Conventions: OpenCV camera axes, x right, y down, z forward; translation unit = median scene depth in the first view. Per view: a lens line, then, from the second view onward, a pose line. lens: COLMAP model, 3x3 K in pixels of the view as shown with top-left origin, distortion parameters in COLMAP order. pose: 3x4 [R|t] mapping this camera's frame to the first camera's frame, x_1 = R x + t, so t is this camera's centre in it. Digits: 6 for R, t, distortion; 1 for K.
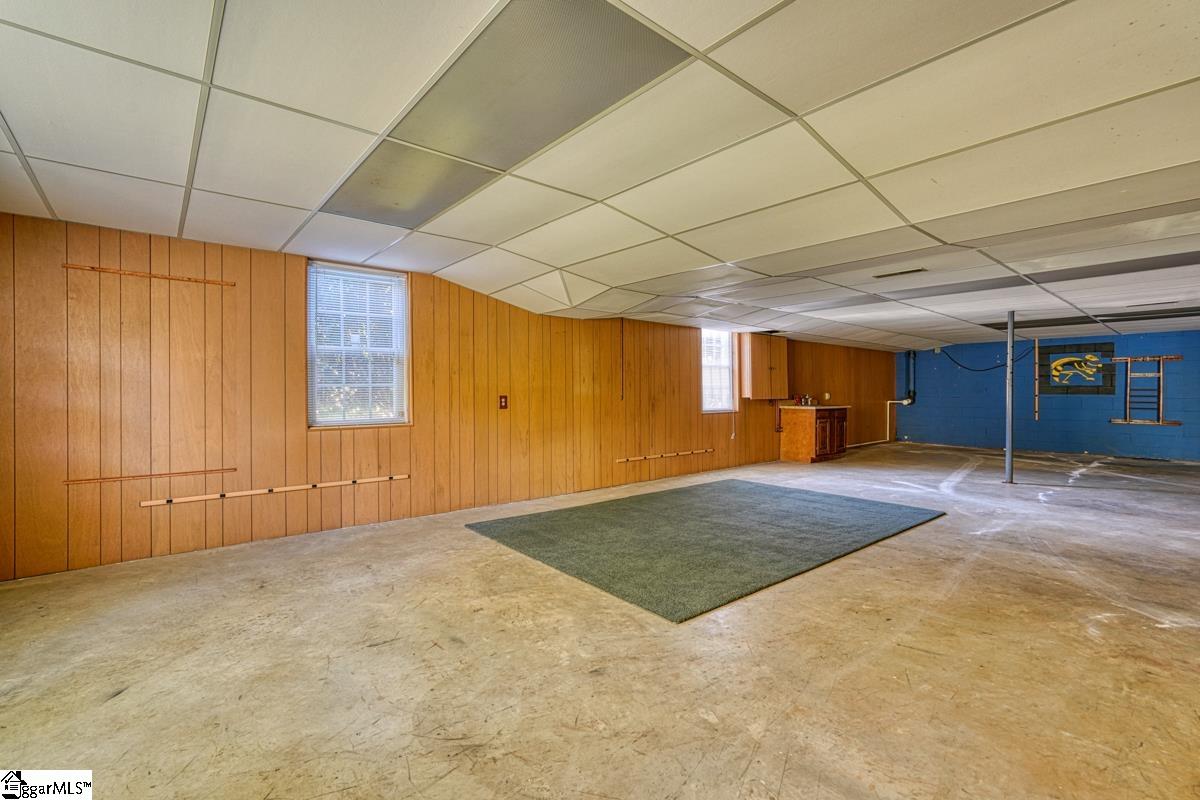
lens RADIAL K [[531.8, 0, 598.5], [0, 531.8, 393.3], [0, 0, 1]] dist [-0.012721, 0.005069]
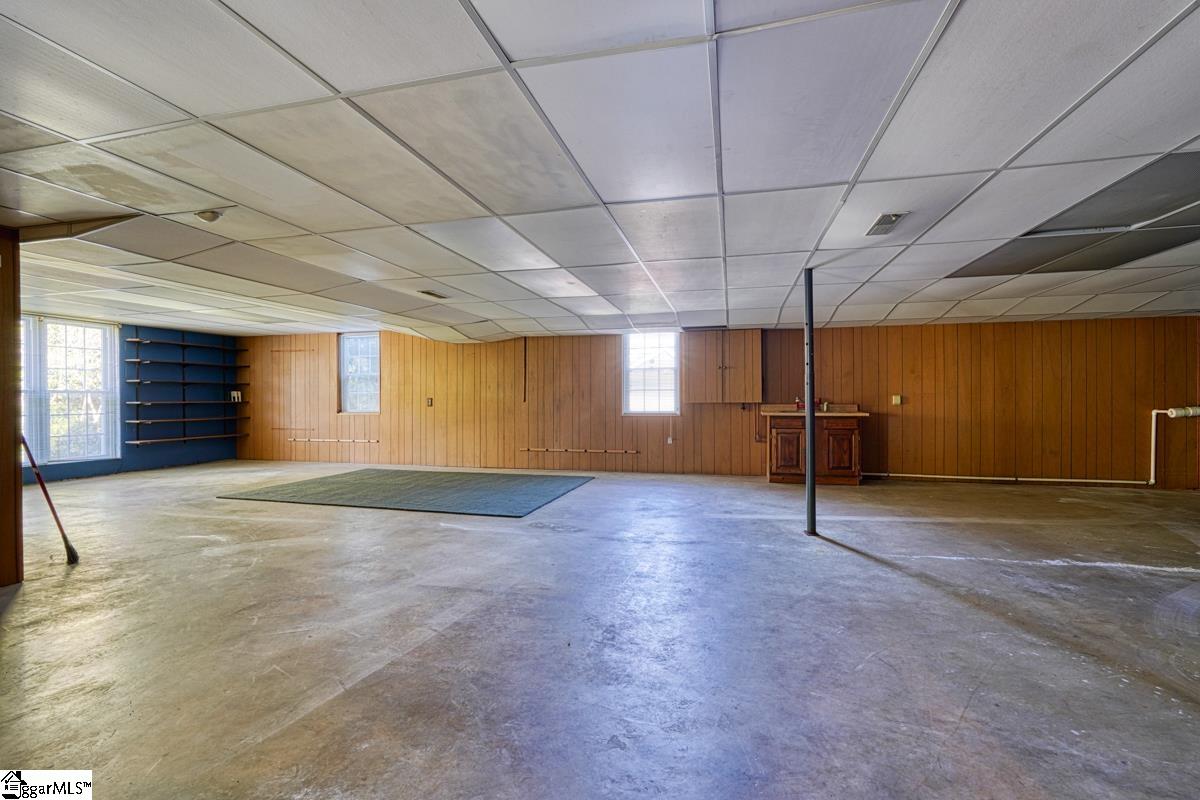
lens RADIAL K [[531.8, 0, 602.6], [0, 531.8, 402.9], [0, 0, 1]] dist [-0.012721, 0.005069]
pose [[0.581130, 0.008330, -0.813768, 1.020637], [0.001136, 0.999938, 0.011047, 0.001124], [0.813810, -0.007344, 0.581085, 0.360021]]
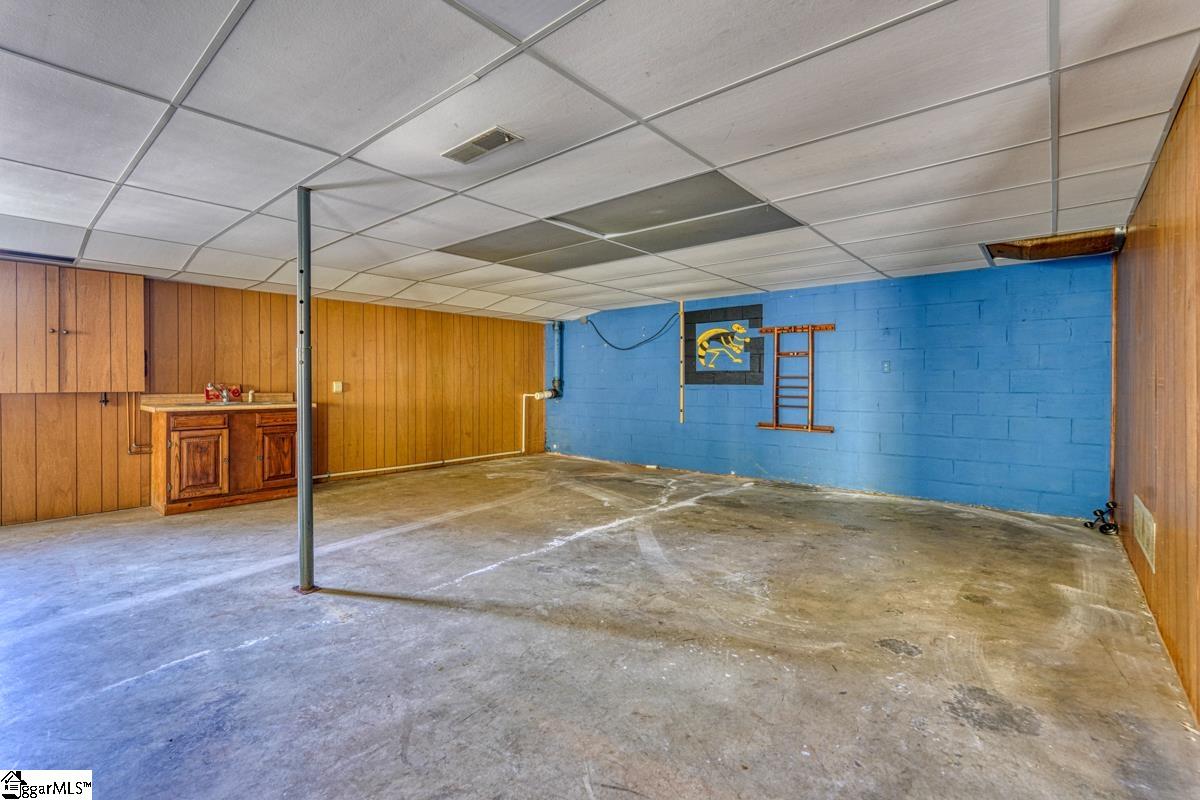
lens RADIAL K [[531.8, 0, 592.5], [0, 531.8, 381.7], [0, 0, 1]] dist [-0.012721, 0.005069]
pose [[0.989137, 0.001189, 0.146991, 0.828955], [-0.000623, 0.999992, -0.003896, 0.001955], [-0.146994, 0.003762, 0.989130, 0.472851]]
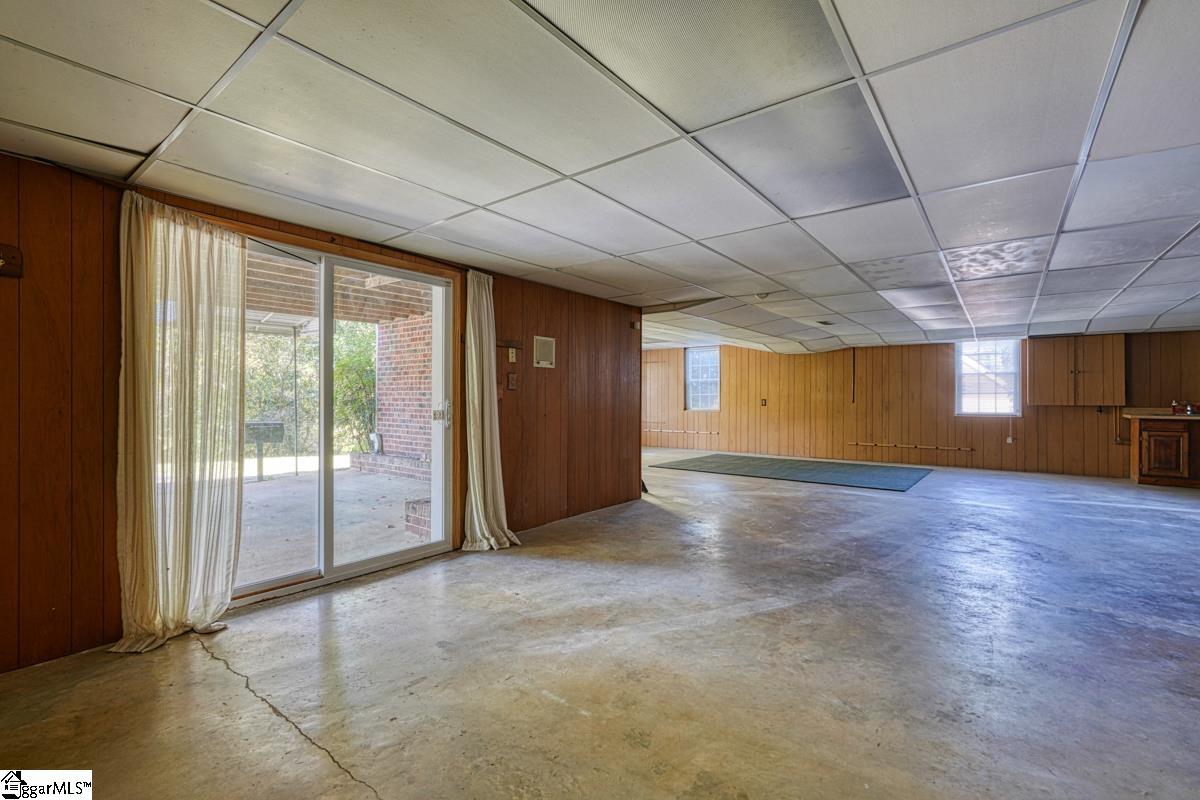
lens RADIAL K [[531.8, 0, 596.8], [0, 531.8, 395.8], [0, 0, 1]] dist [-0.012721, 0.005069]
pose [[0.201180, -0.004490, -0.979544, 1.162173], [-0.006956, 0.999958, -0.006012, 0.005736], [0.979530, 0.008023, 0.201140, 0.005000]]
